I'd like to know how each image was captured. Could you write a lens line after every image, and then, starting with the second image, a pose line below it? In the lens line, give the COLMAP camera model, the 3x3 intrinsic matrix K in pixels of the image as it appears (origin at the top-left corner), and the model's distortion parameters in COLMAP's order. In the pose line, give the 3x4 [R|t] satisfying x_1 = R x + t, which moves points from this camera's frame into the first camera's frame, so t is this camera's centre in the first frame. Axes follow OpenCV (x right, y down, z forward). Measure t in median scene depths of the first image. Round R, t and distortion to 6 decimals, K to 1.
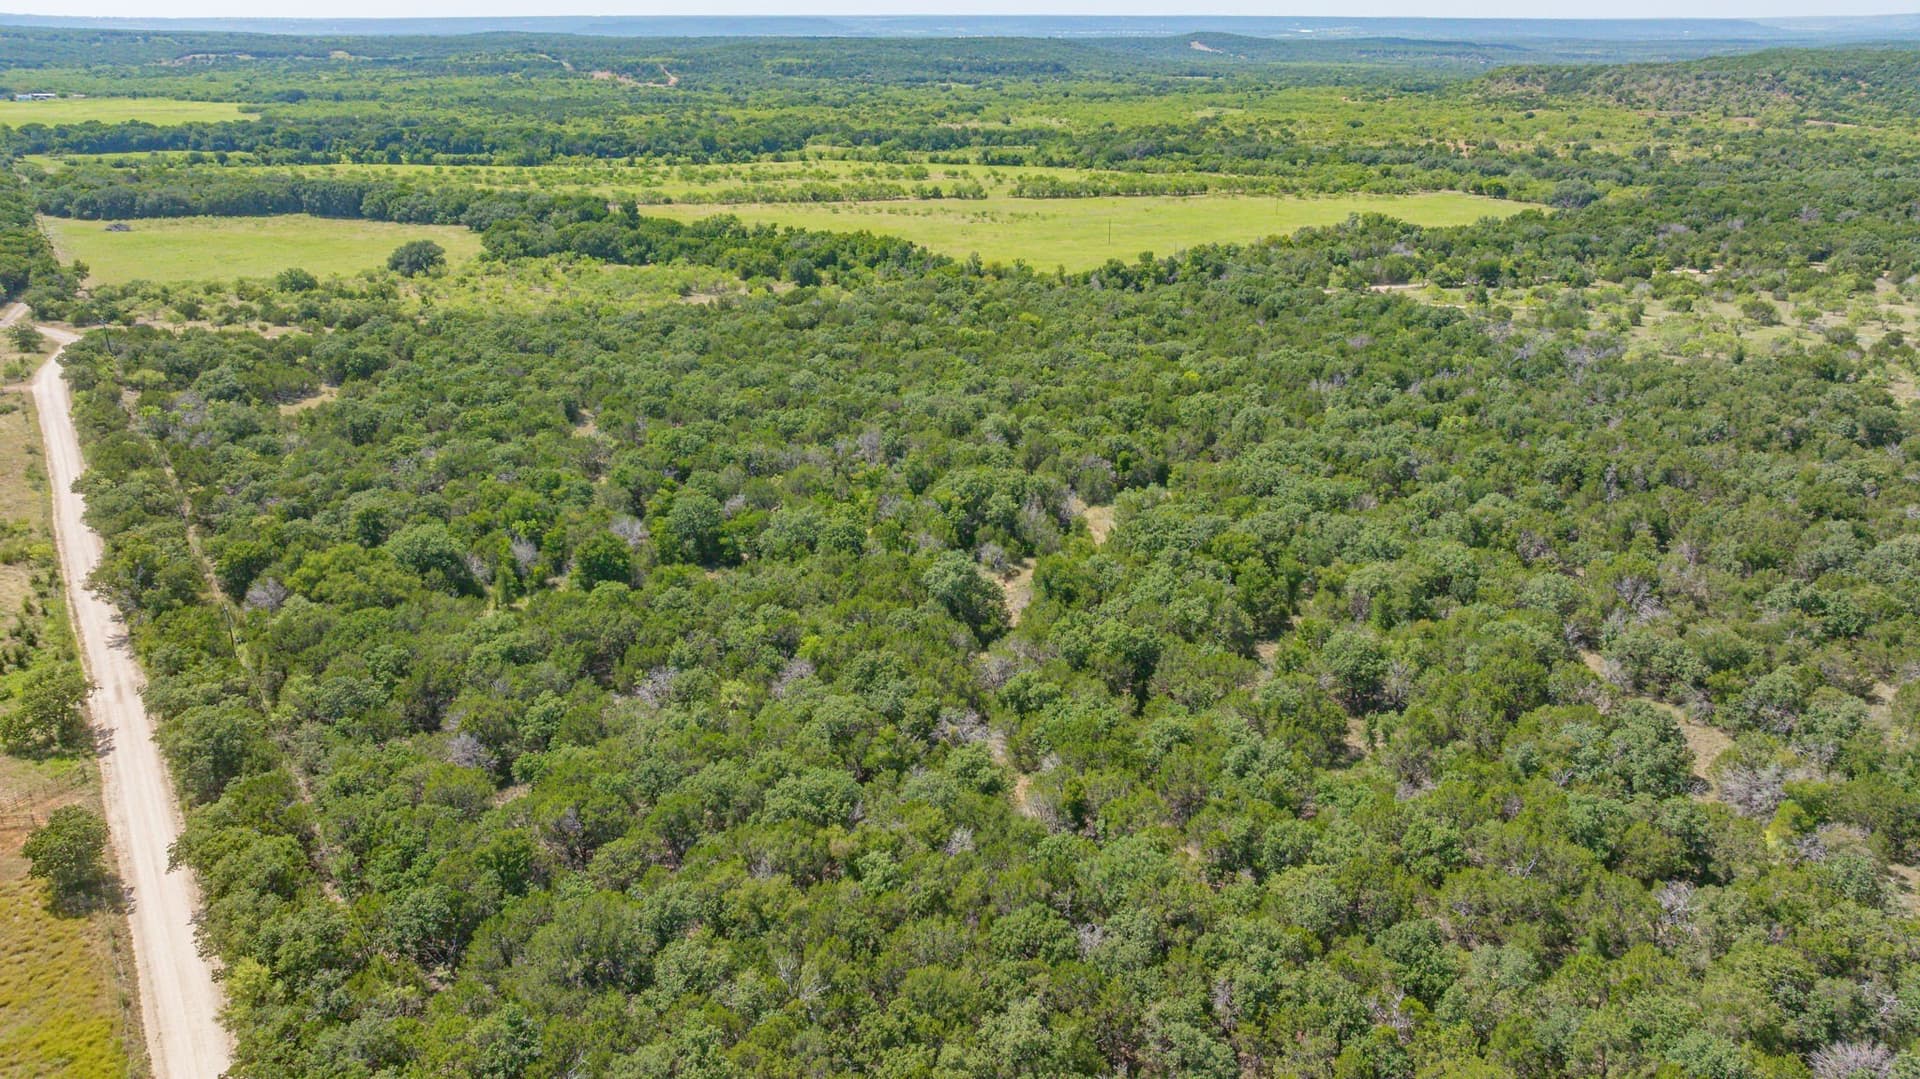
lens RADIAL K [[1390.1, 0, 963.4], [0, 1390.1, 541.4], [0, 0, 1]] dist [-0.040051, 0.068132]
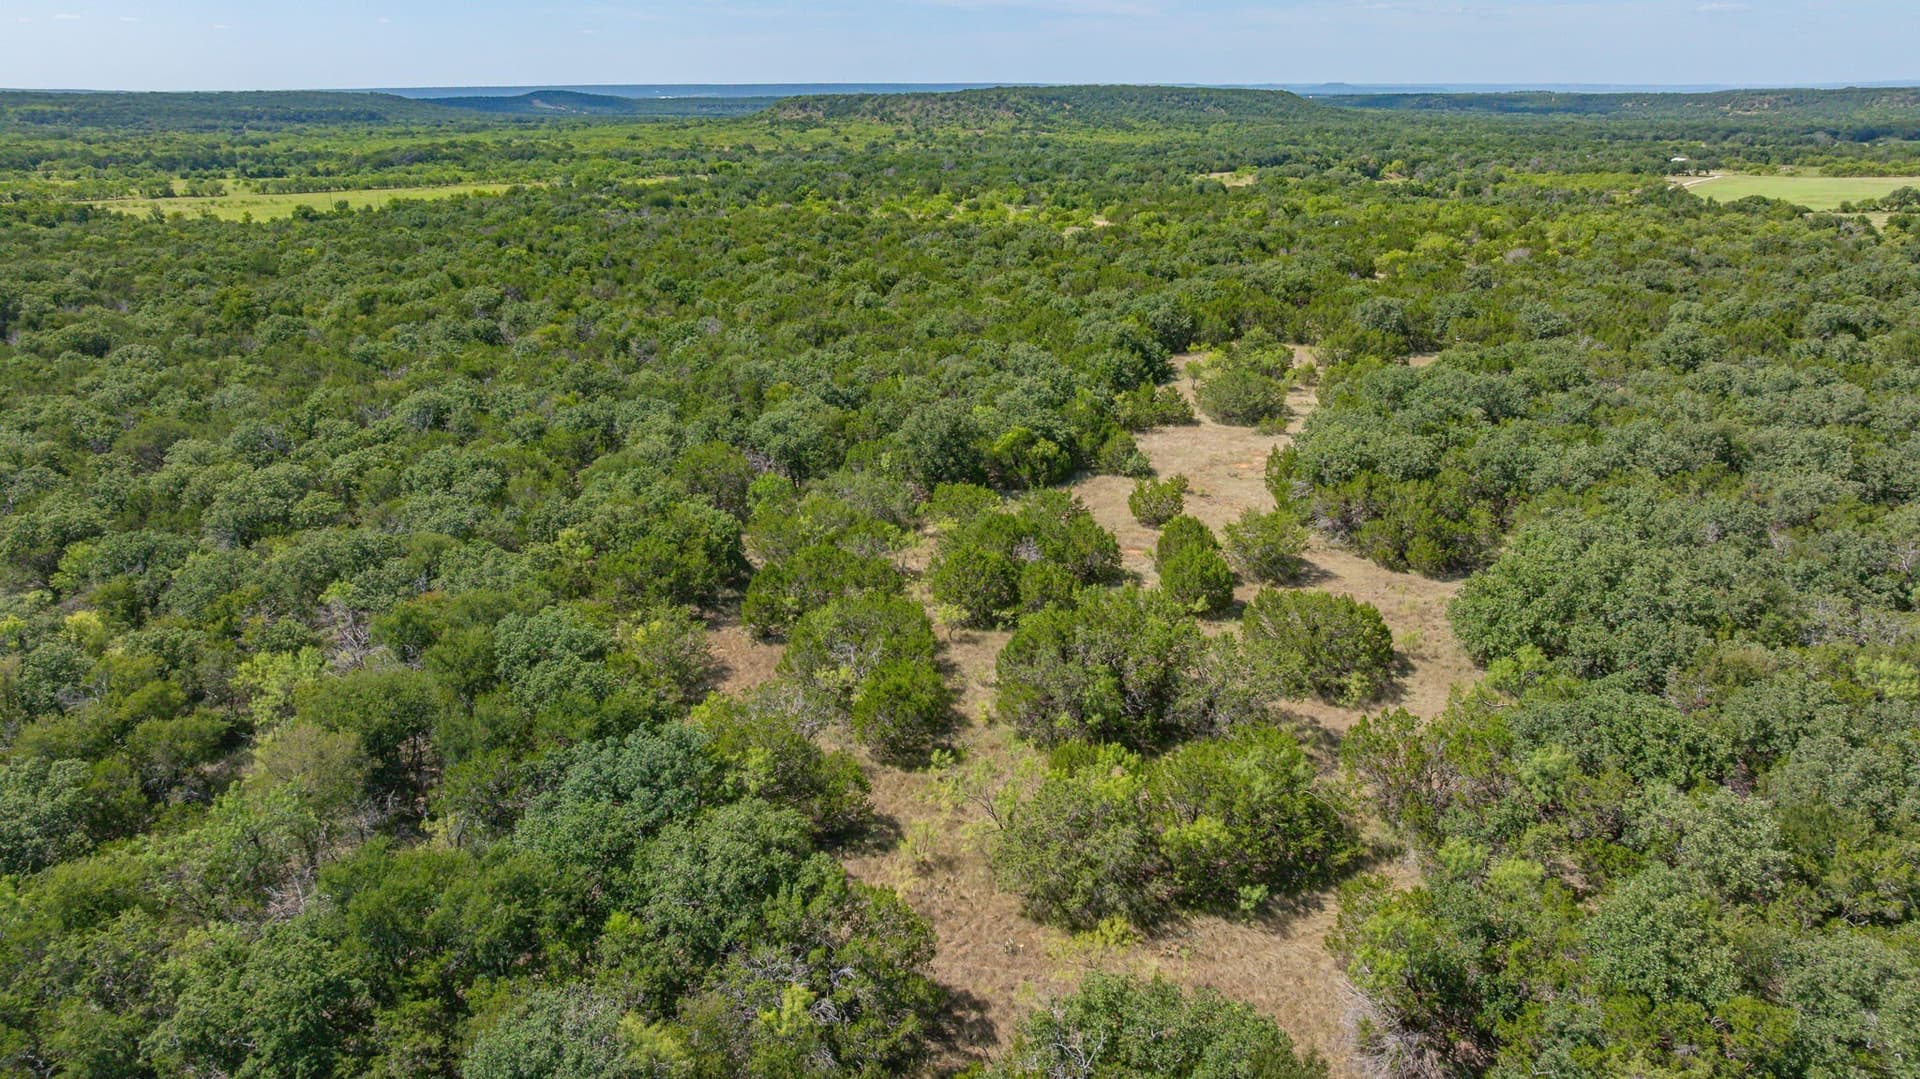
lens RADIAL K [[1390.1, 0, 965.4], [0, 1390.1, 530.3], [0, 0, 1]] dist [-0.040051, 0.068132]
pose [[0.910810, -0.134951, 0.390145, 0.045460], [0.155954, 0.987508, -0.022503, 0.053675], [-0.382234, 0.081340, 0.920479, -0.054689]]
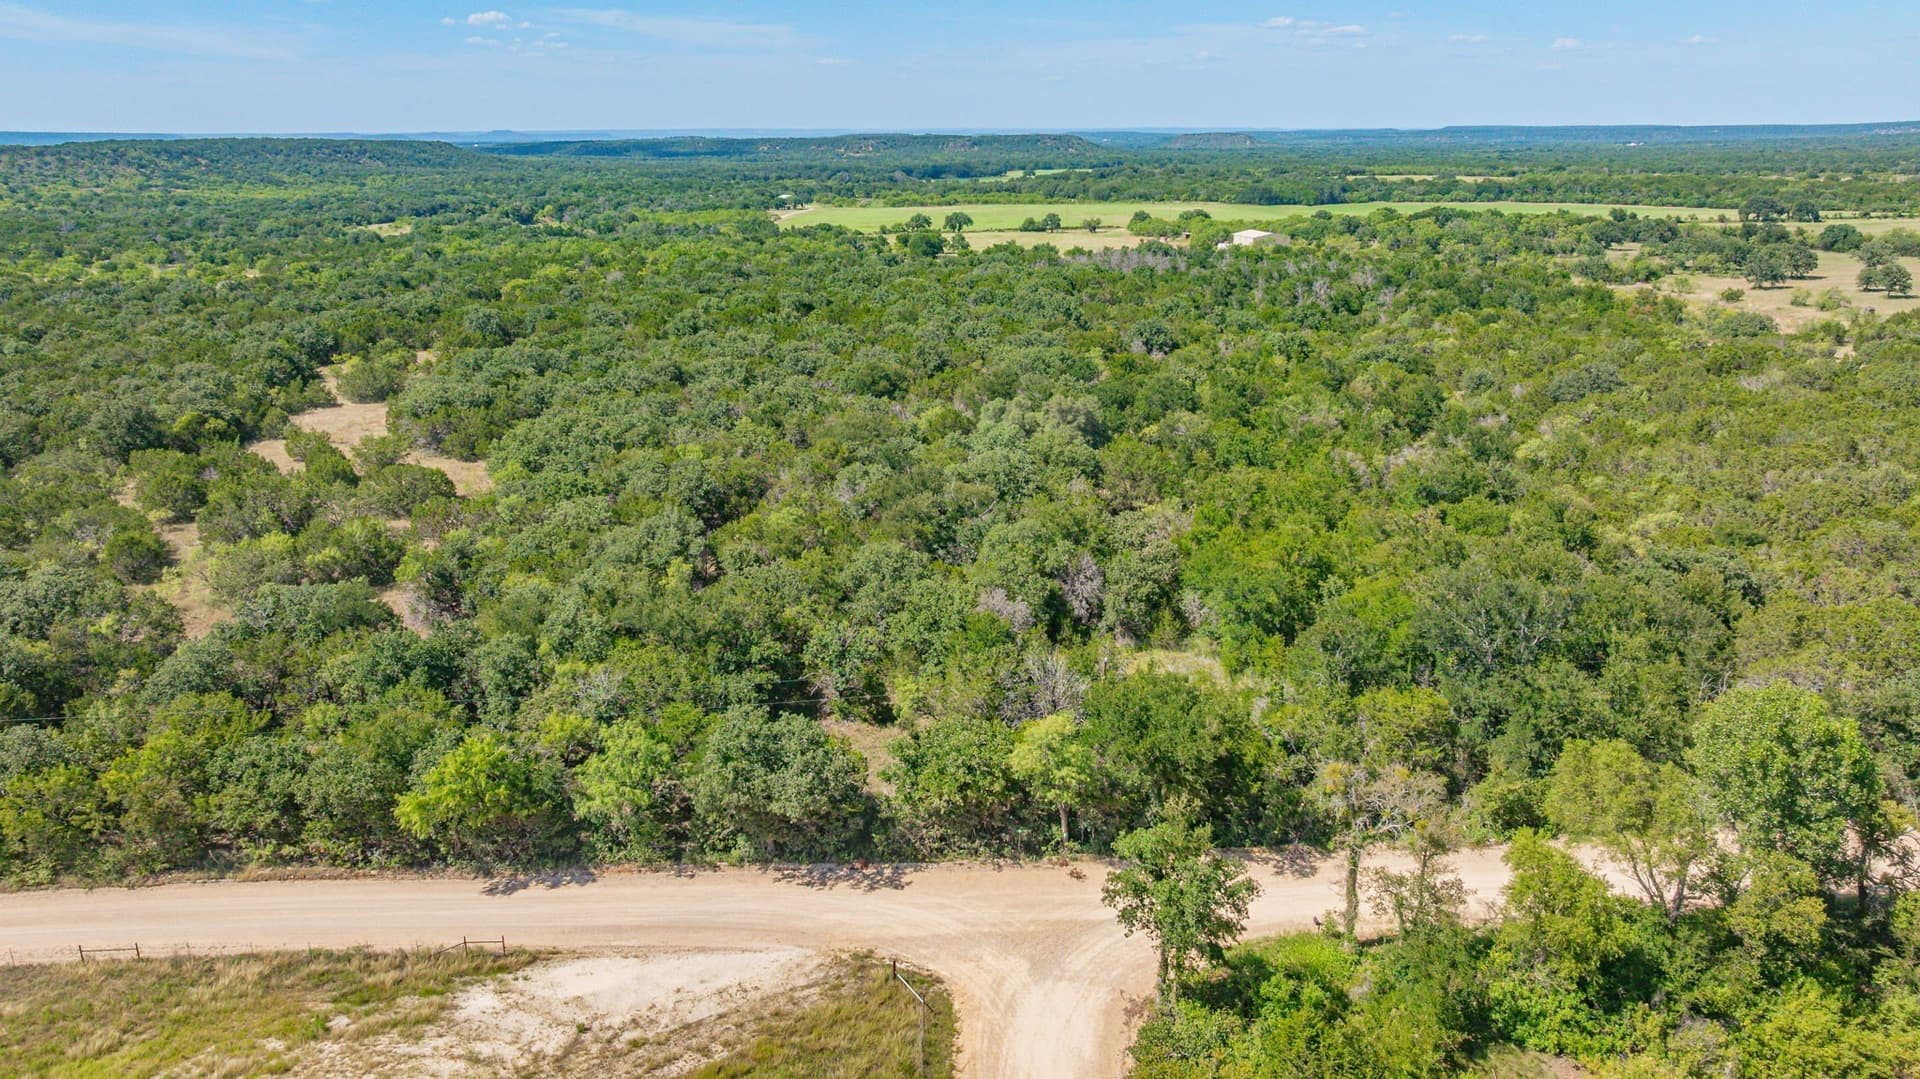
lens RADIAL K [[1390.1, 0, 967.3], [0, 1390.1, 541.3], [0, 0, 1]] dist [-0.040051, 0.068132]
pose [[0.553092, -0.249236, 0.794966, 0.015700], [0.308916, 0.947535, 0.082144, 0.071736], [-0.773732, 0.200145, 0.601067, -0.111057]]
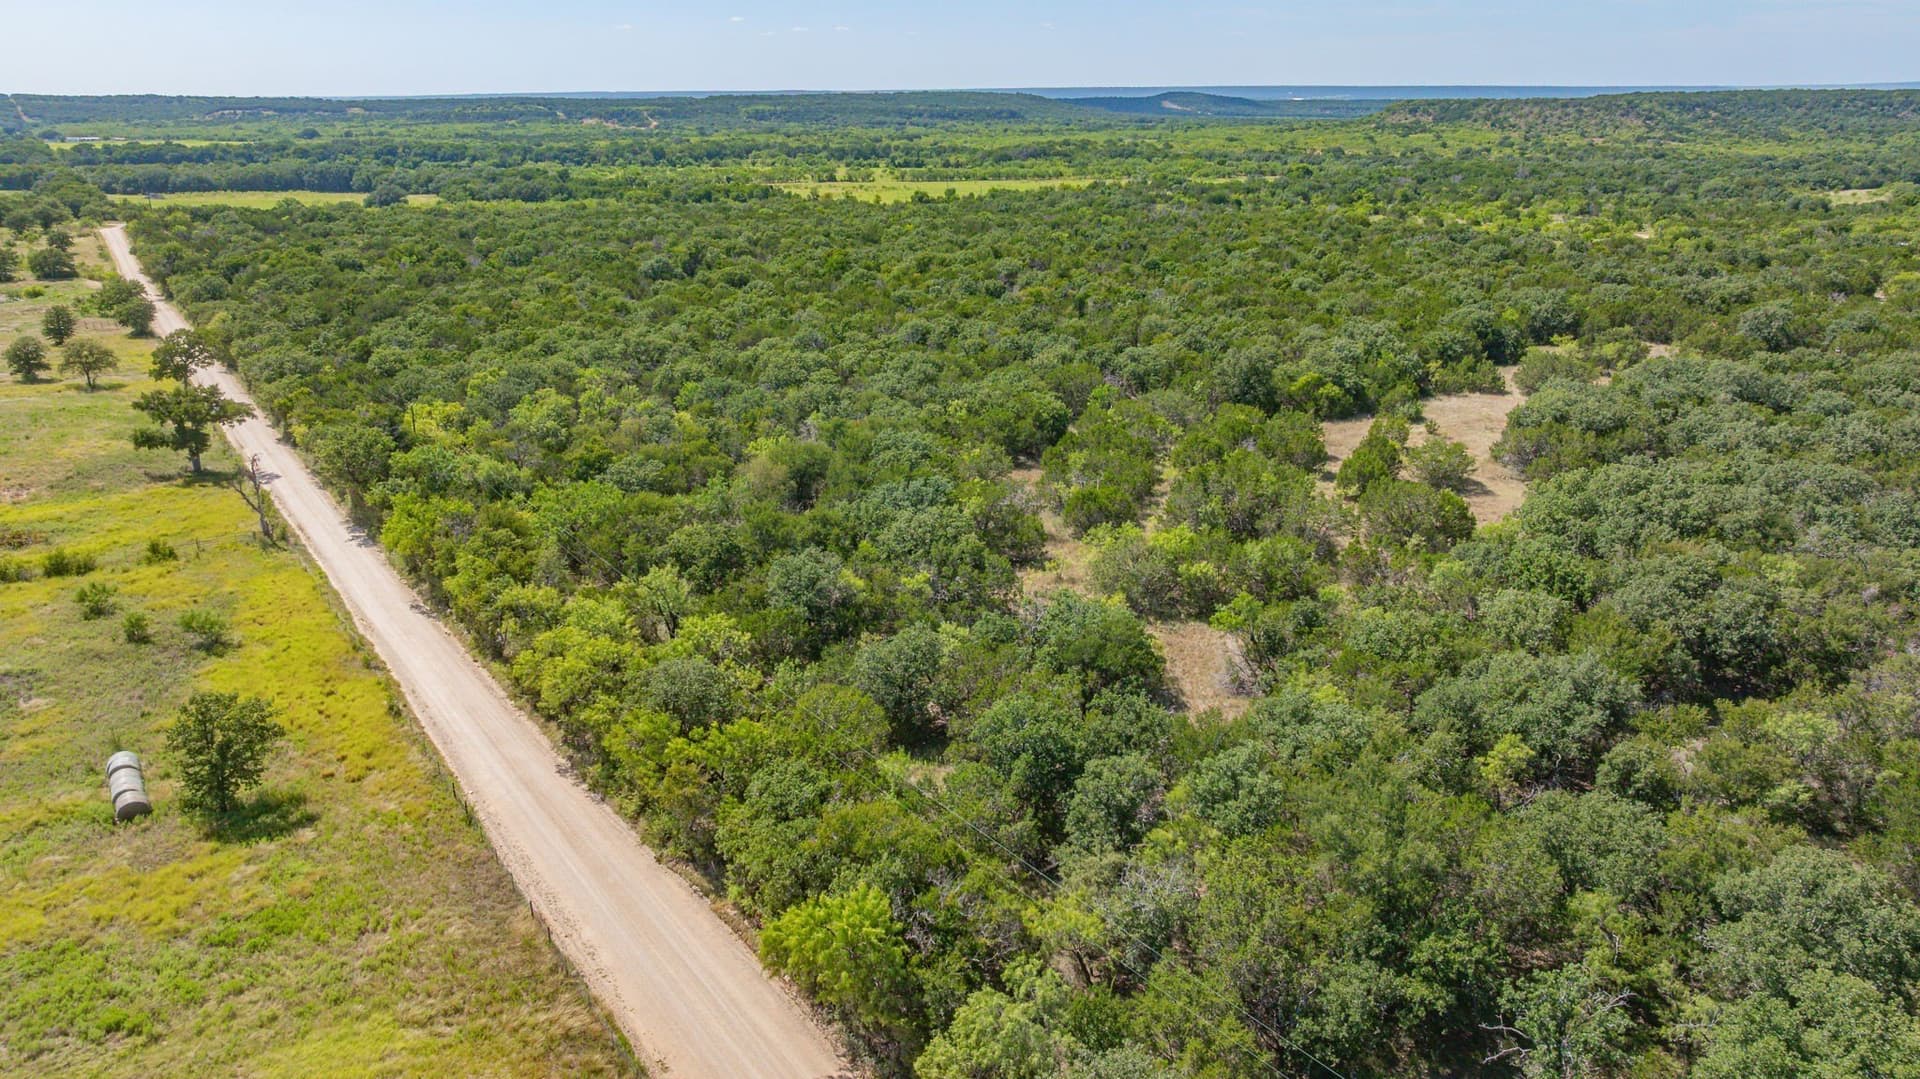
lens RADIAL K [[1390.1, 0, 958.0], [0, 1390.1, 534.9], [0, 0, 1]] dist [-0.040051, 0.068132]
pose [[0.999897, -0.004472, -0.013659, 0.059219], [0.003732, 0.998551, -0.053685, 0.068773], [0.013880, 0.053628, 0.998464, -0.100560]]
